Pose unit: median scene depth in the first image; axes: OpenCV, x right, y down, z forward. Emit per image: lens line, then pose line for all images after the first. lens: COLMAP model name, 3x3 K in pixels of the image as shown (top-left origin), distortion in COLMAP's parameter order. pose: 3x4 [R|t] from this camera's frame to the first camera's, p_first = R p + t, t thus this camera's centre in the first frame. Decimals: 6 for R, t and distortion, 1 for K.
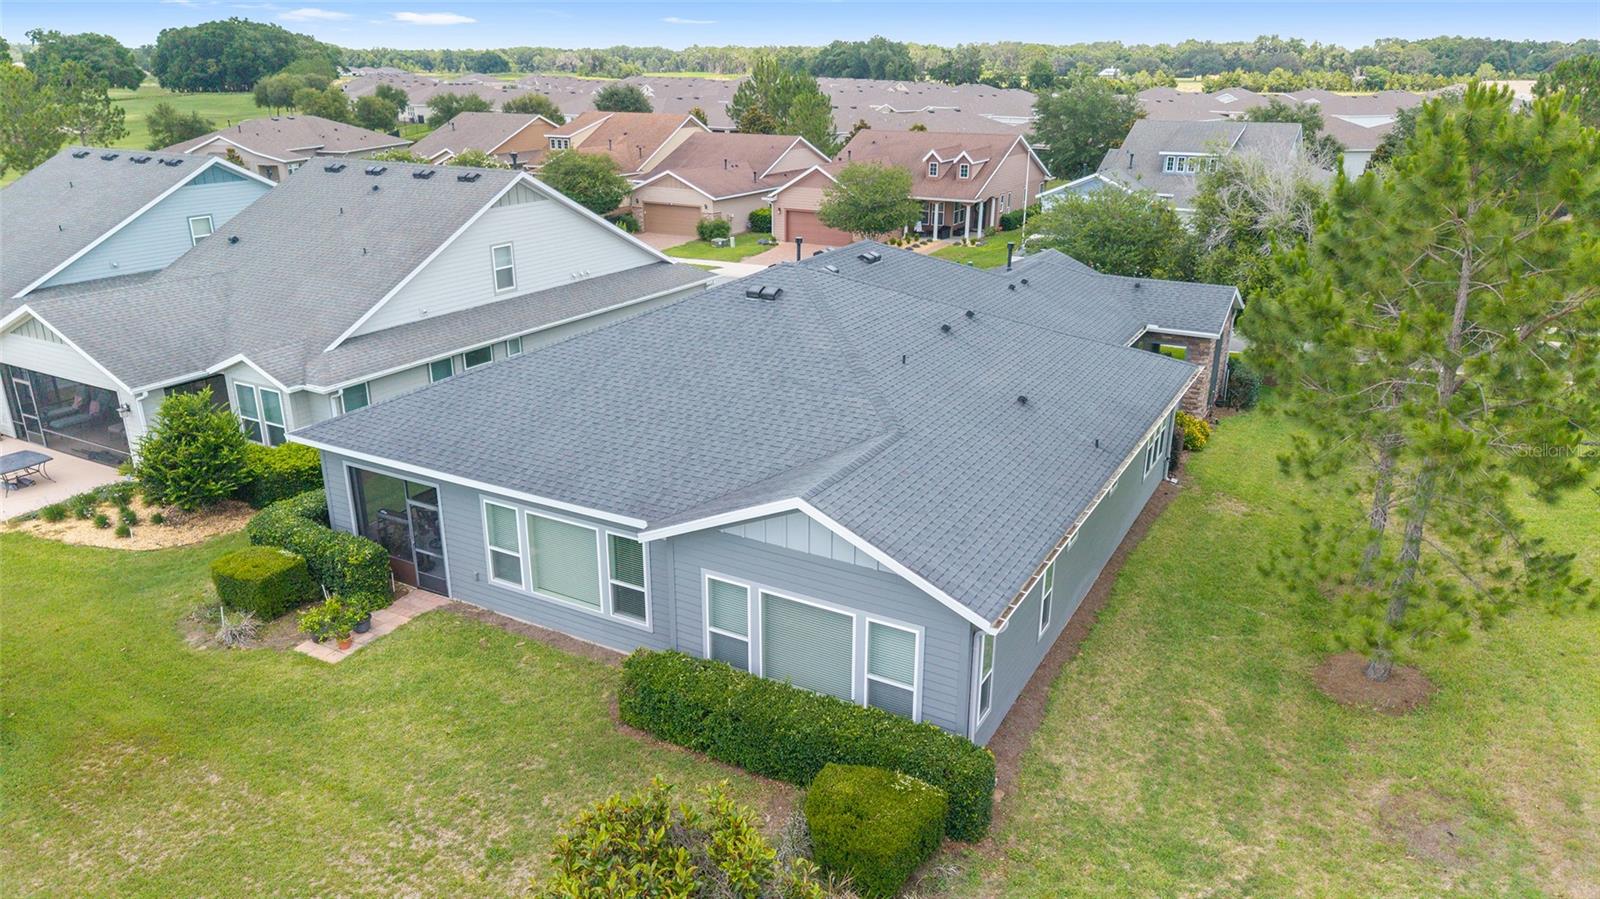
lens RADIAL K [[1112.3, 0, 799.6], [0, 1112.3, 403.3], [0, 0, 1]] dist [0.068019, -0.000738]
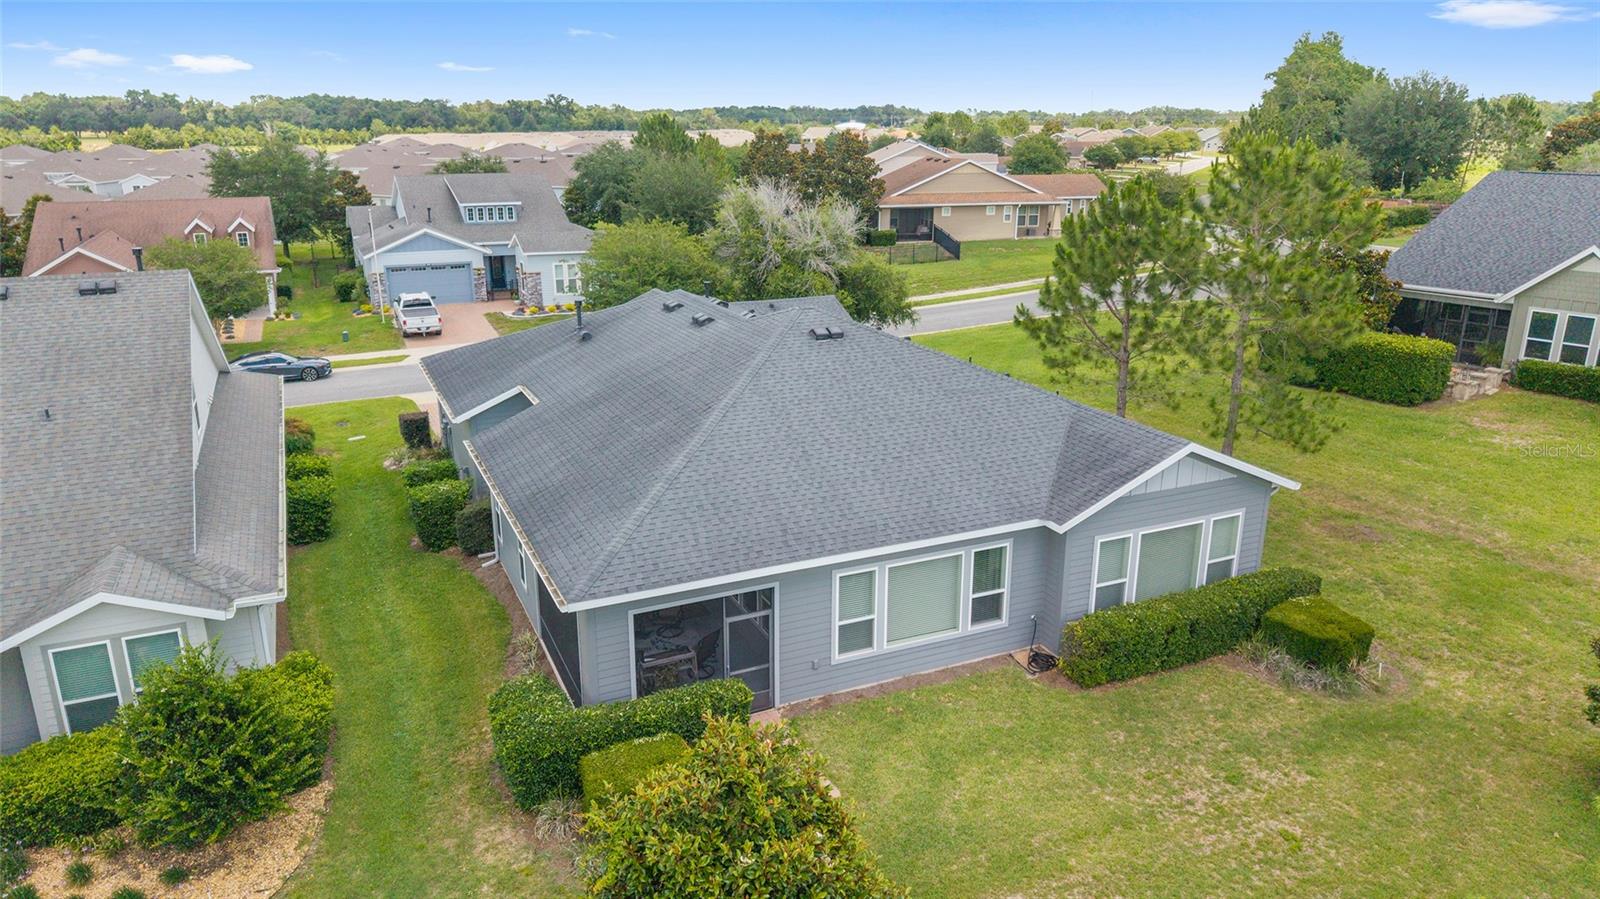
lens RADIAL K [[1108.9, 0, 800.0], [0, 1108.9, 449.5], [0, 0, 1]] dist [0.037146, -0.035269]
pose [[0.600864, -0.247920, 0.759933, -0.985213], [0.250279, 0.961235, 0.115702, -0.131620], [-0.759159, 0.120673, 0.639621, 0.410283]]
